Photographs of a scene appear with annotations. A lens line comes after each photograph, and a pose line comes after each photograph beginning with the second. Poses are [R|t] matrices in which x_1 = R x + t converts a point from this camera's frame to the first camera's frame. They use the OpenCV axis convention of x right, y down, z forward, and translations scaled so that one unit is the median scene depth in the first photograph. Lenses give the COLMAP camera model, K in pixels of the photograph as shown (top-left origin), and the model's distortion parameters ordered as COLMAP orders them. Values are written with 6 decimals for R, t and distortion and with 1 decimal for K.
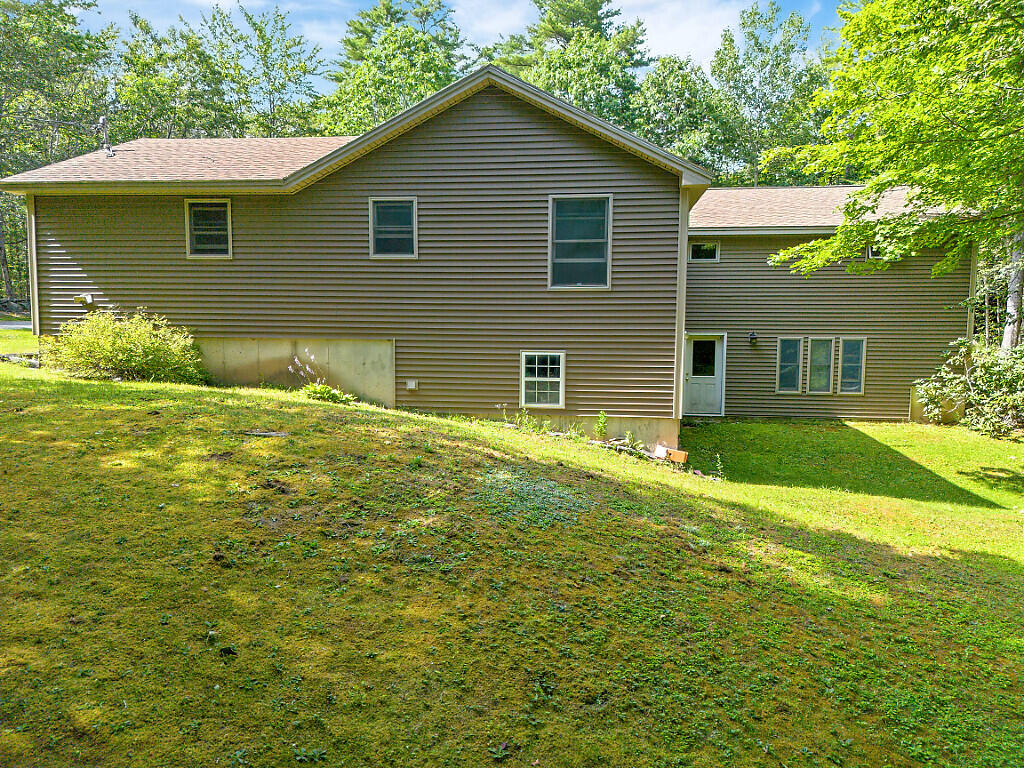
lens RADIAL K [[717.8, 0, 511.2], [0, 717.8, 383.5], [0, 0, 1]] dist [0.010100, -0.000232]
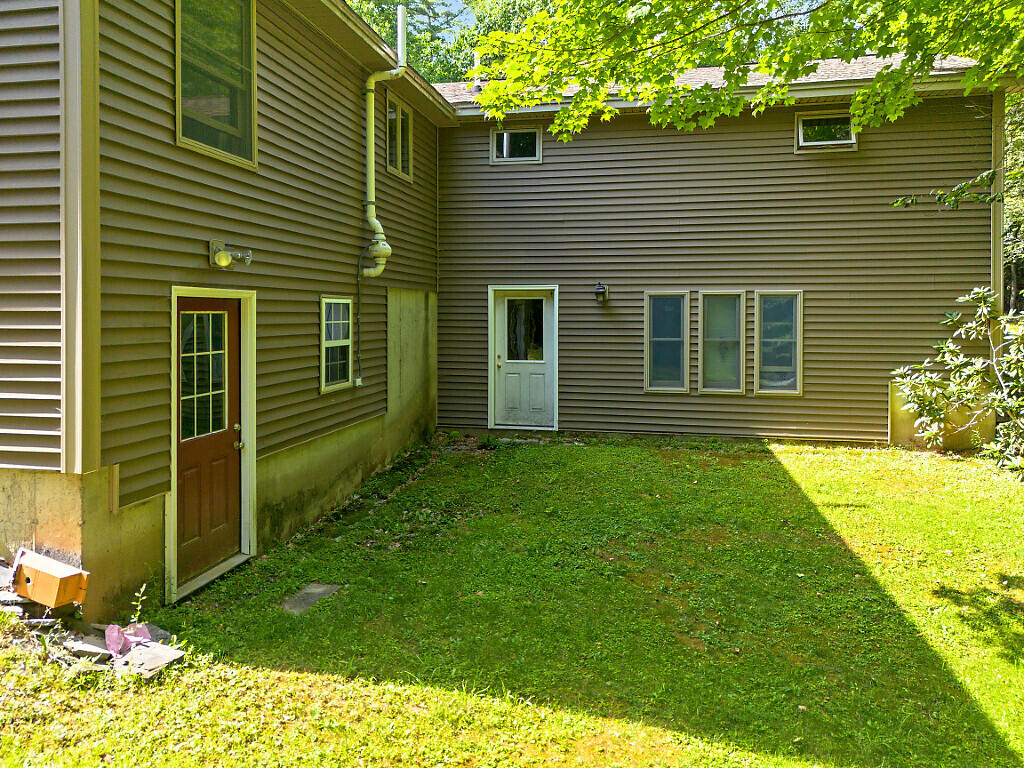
lens RADIAL K [[717.8, 0, 529.6], [0, 717.8, 322.5], [0, 0, 1]] dist [0.010100, -0.000232]
pose [[0.997117, -0.002432, -0.075847, 0.327104], [-0.002815, 0.997613, -0.068994, -0.001094], [0.075834, 0.069009, 0.994730, 0.440481]]
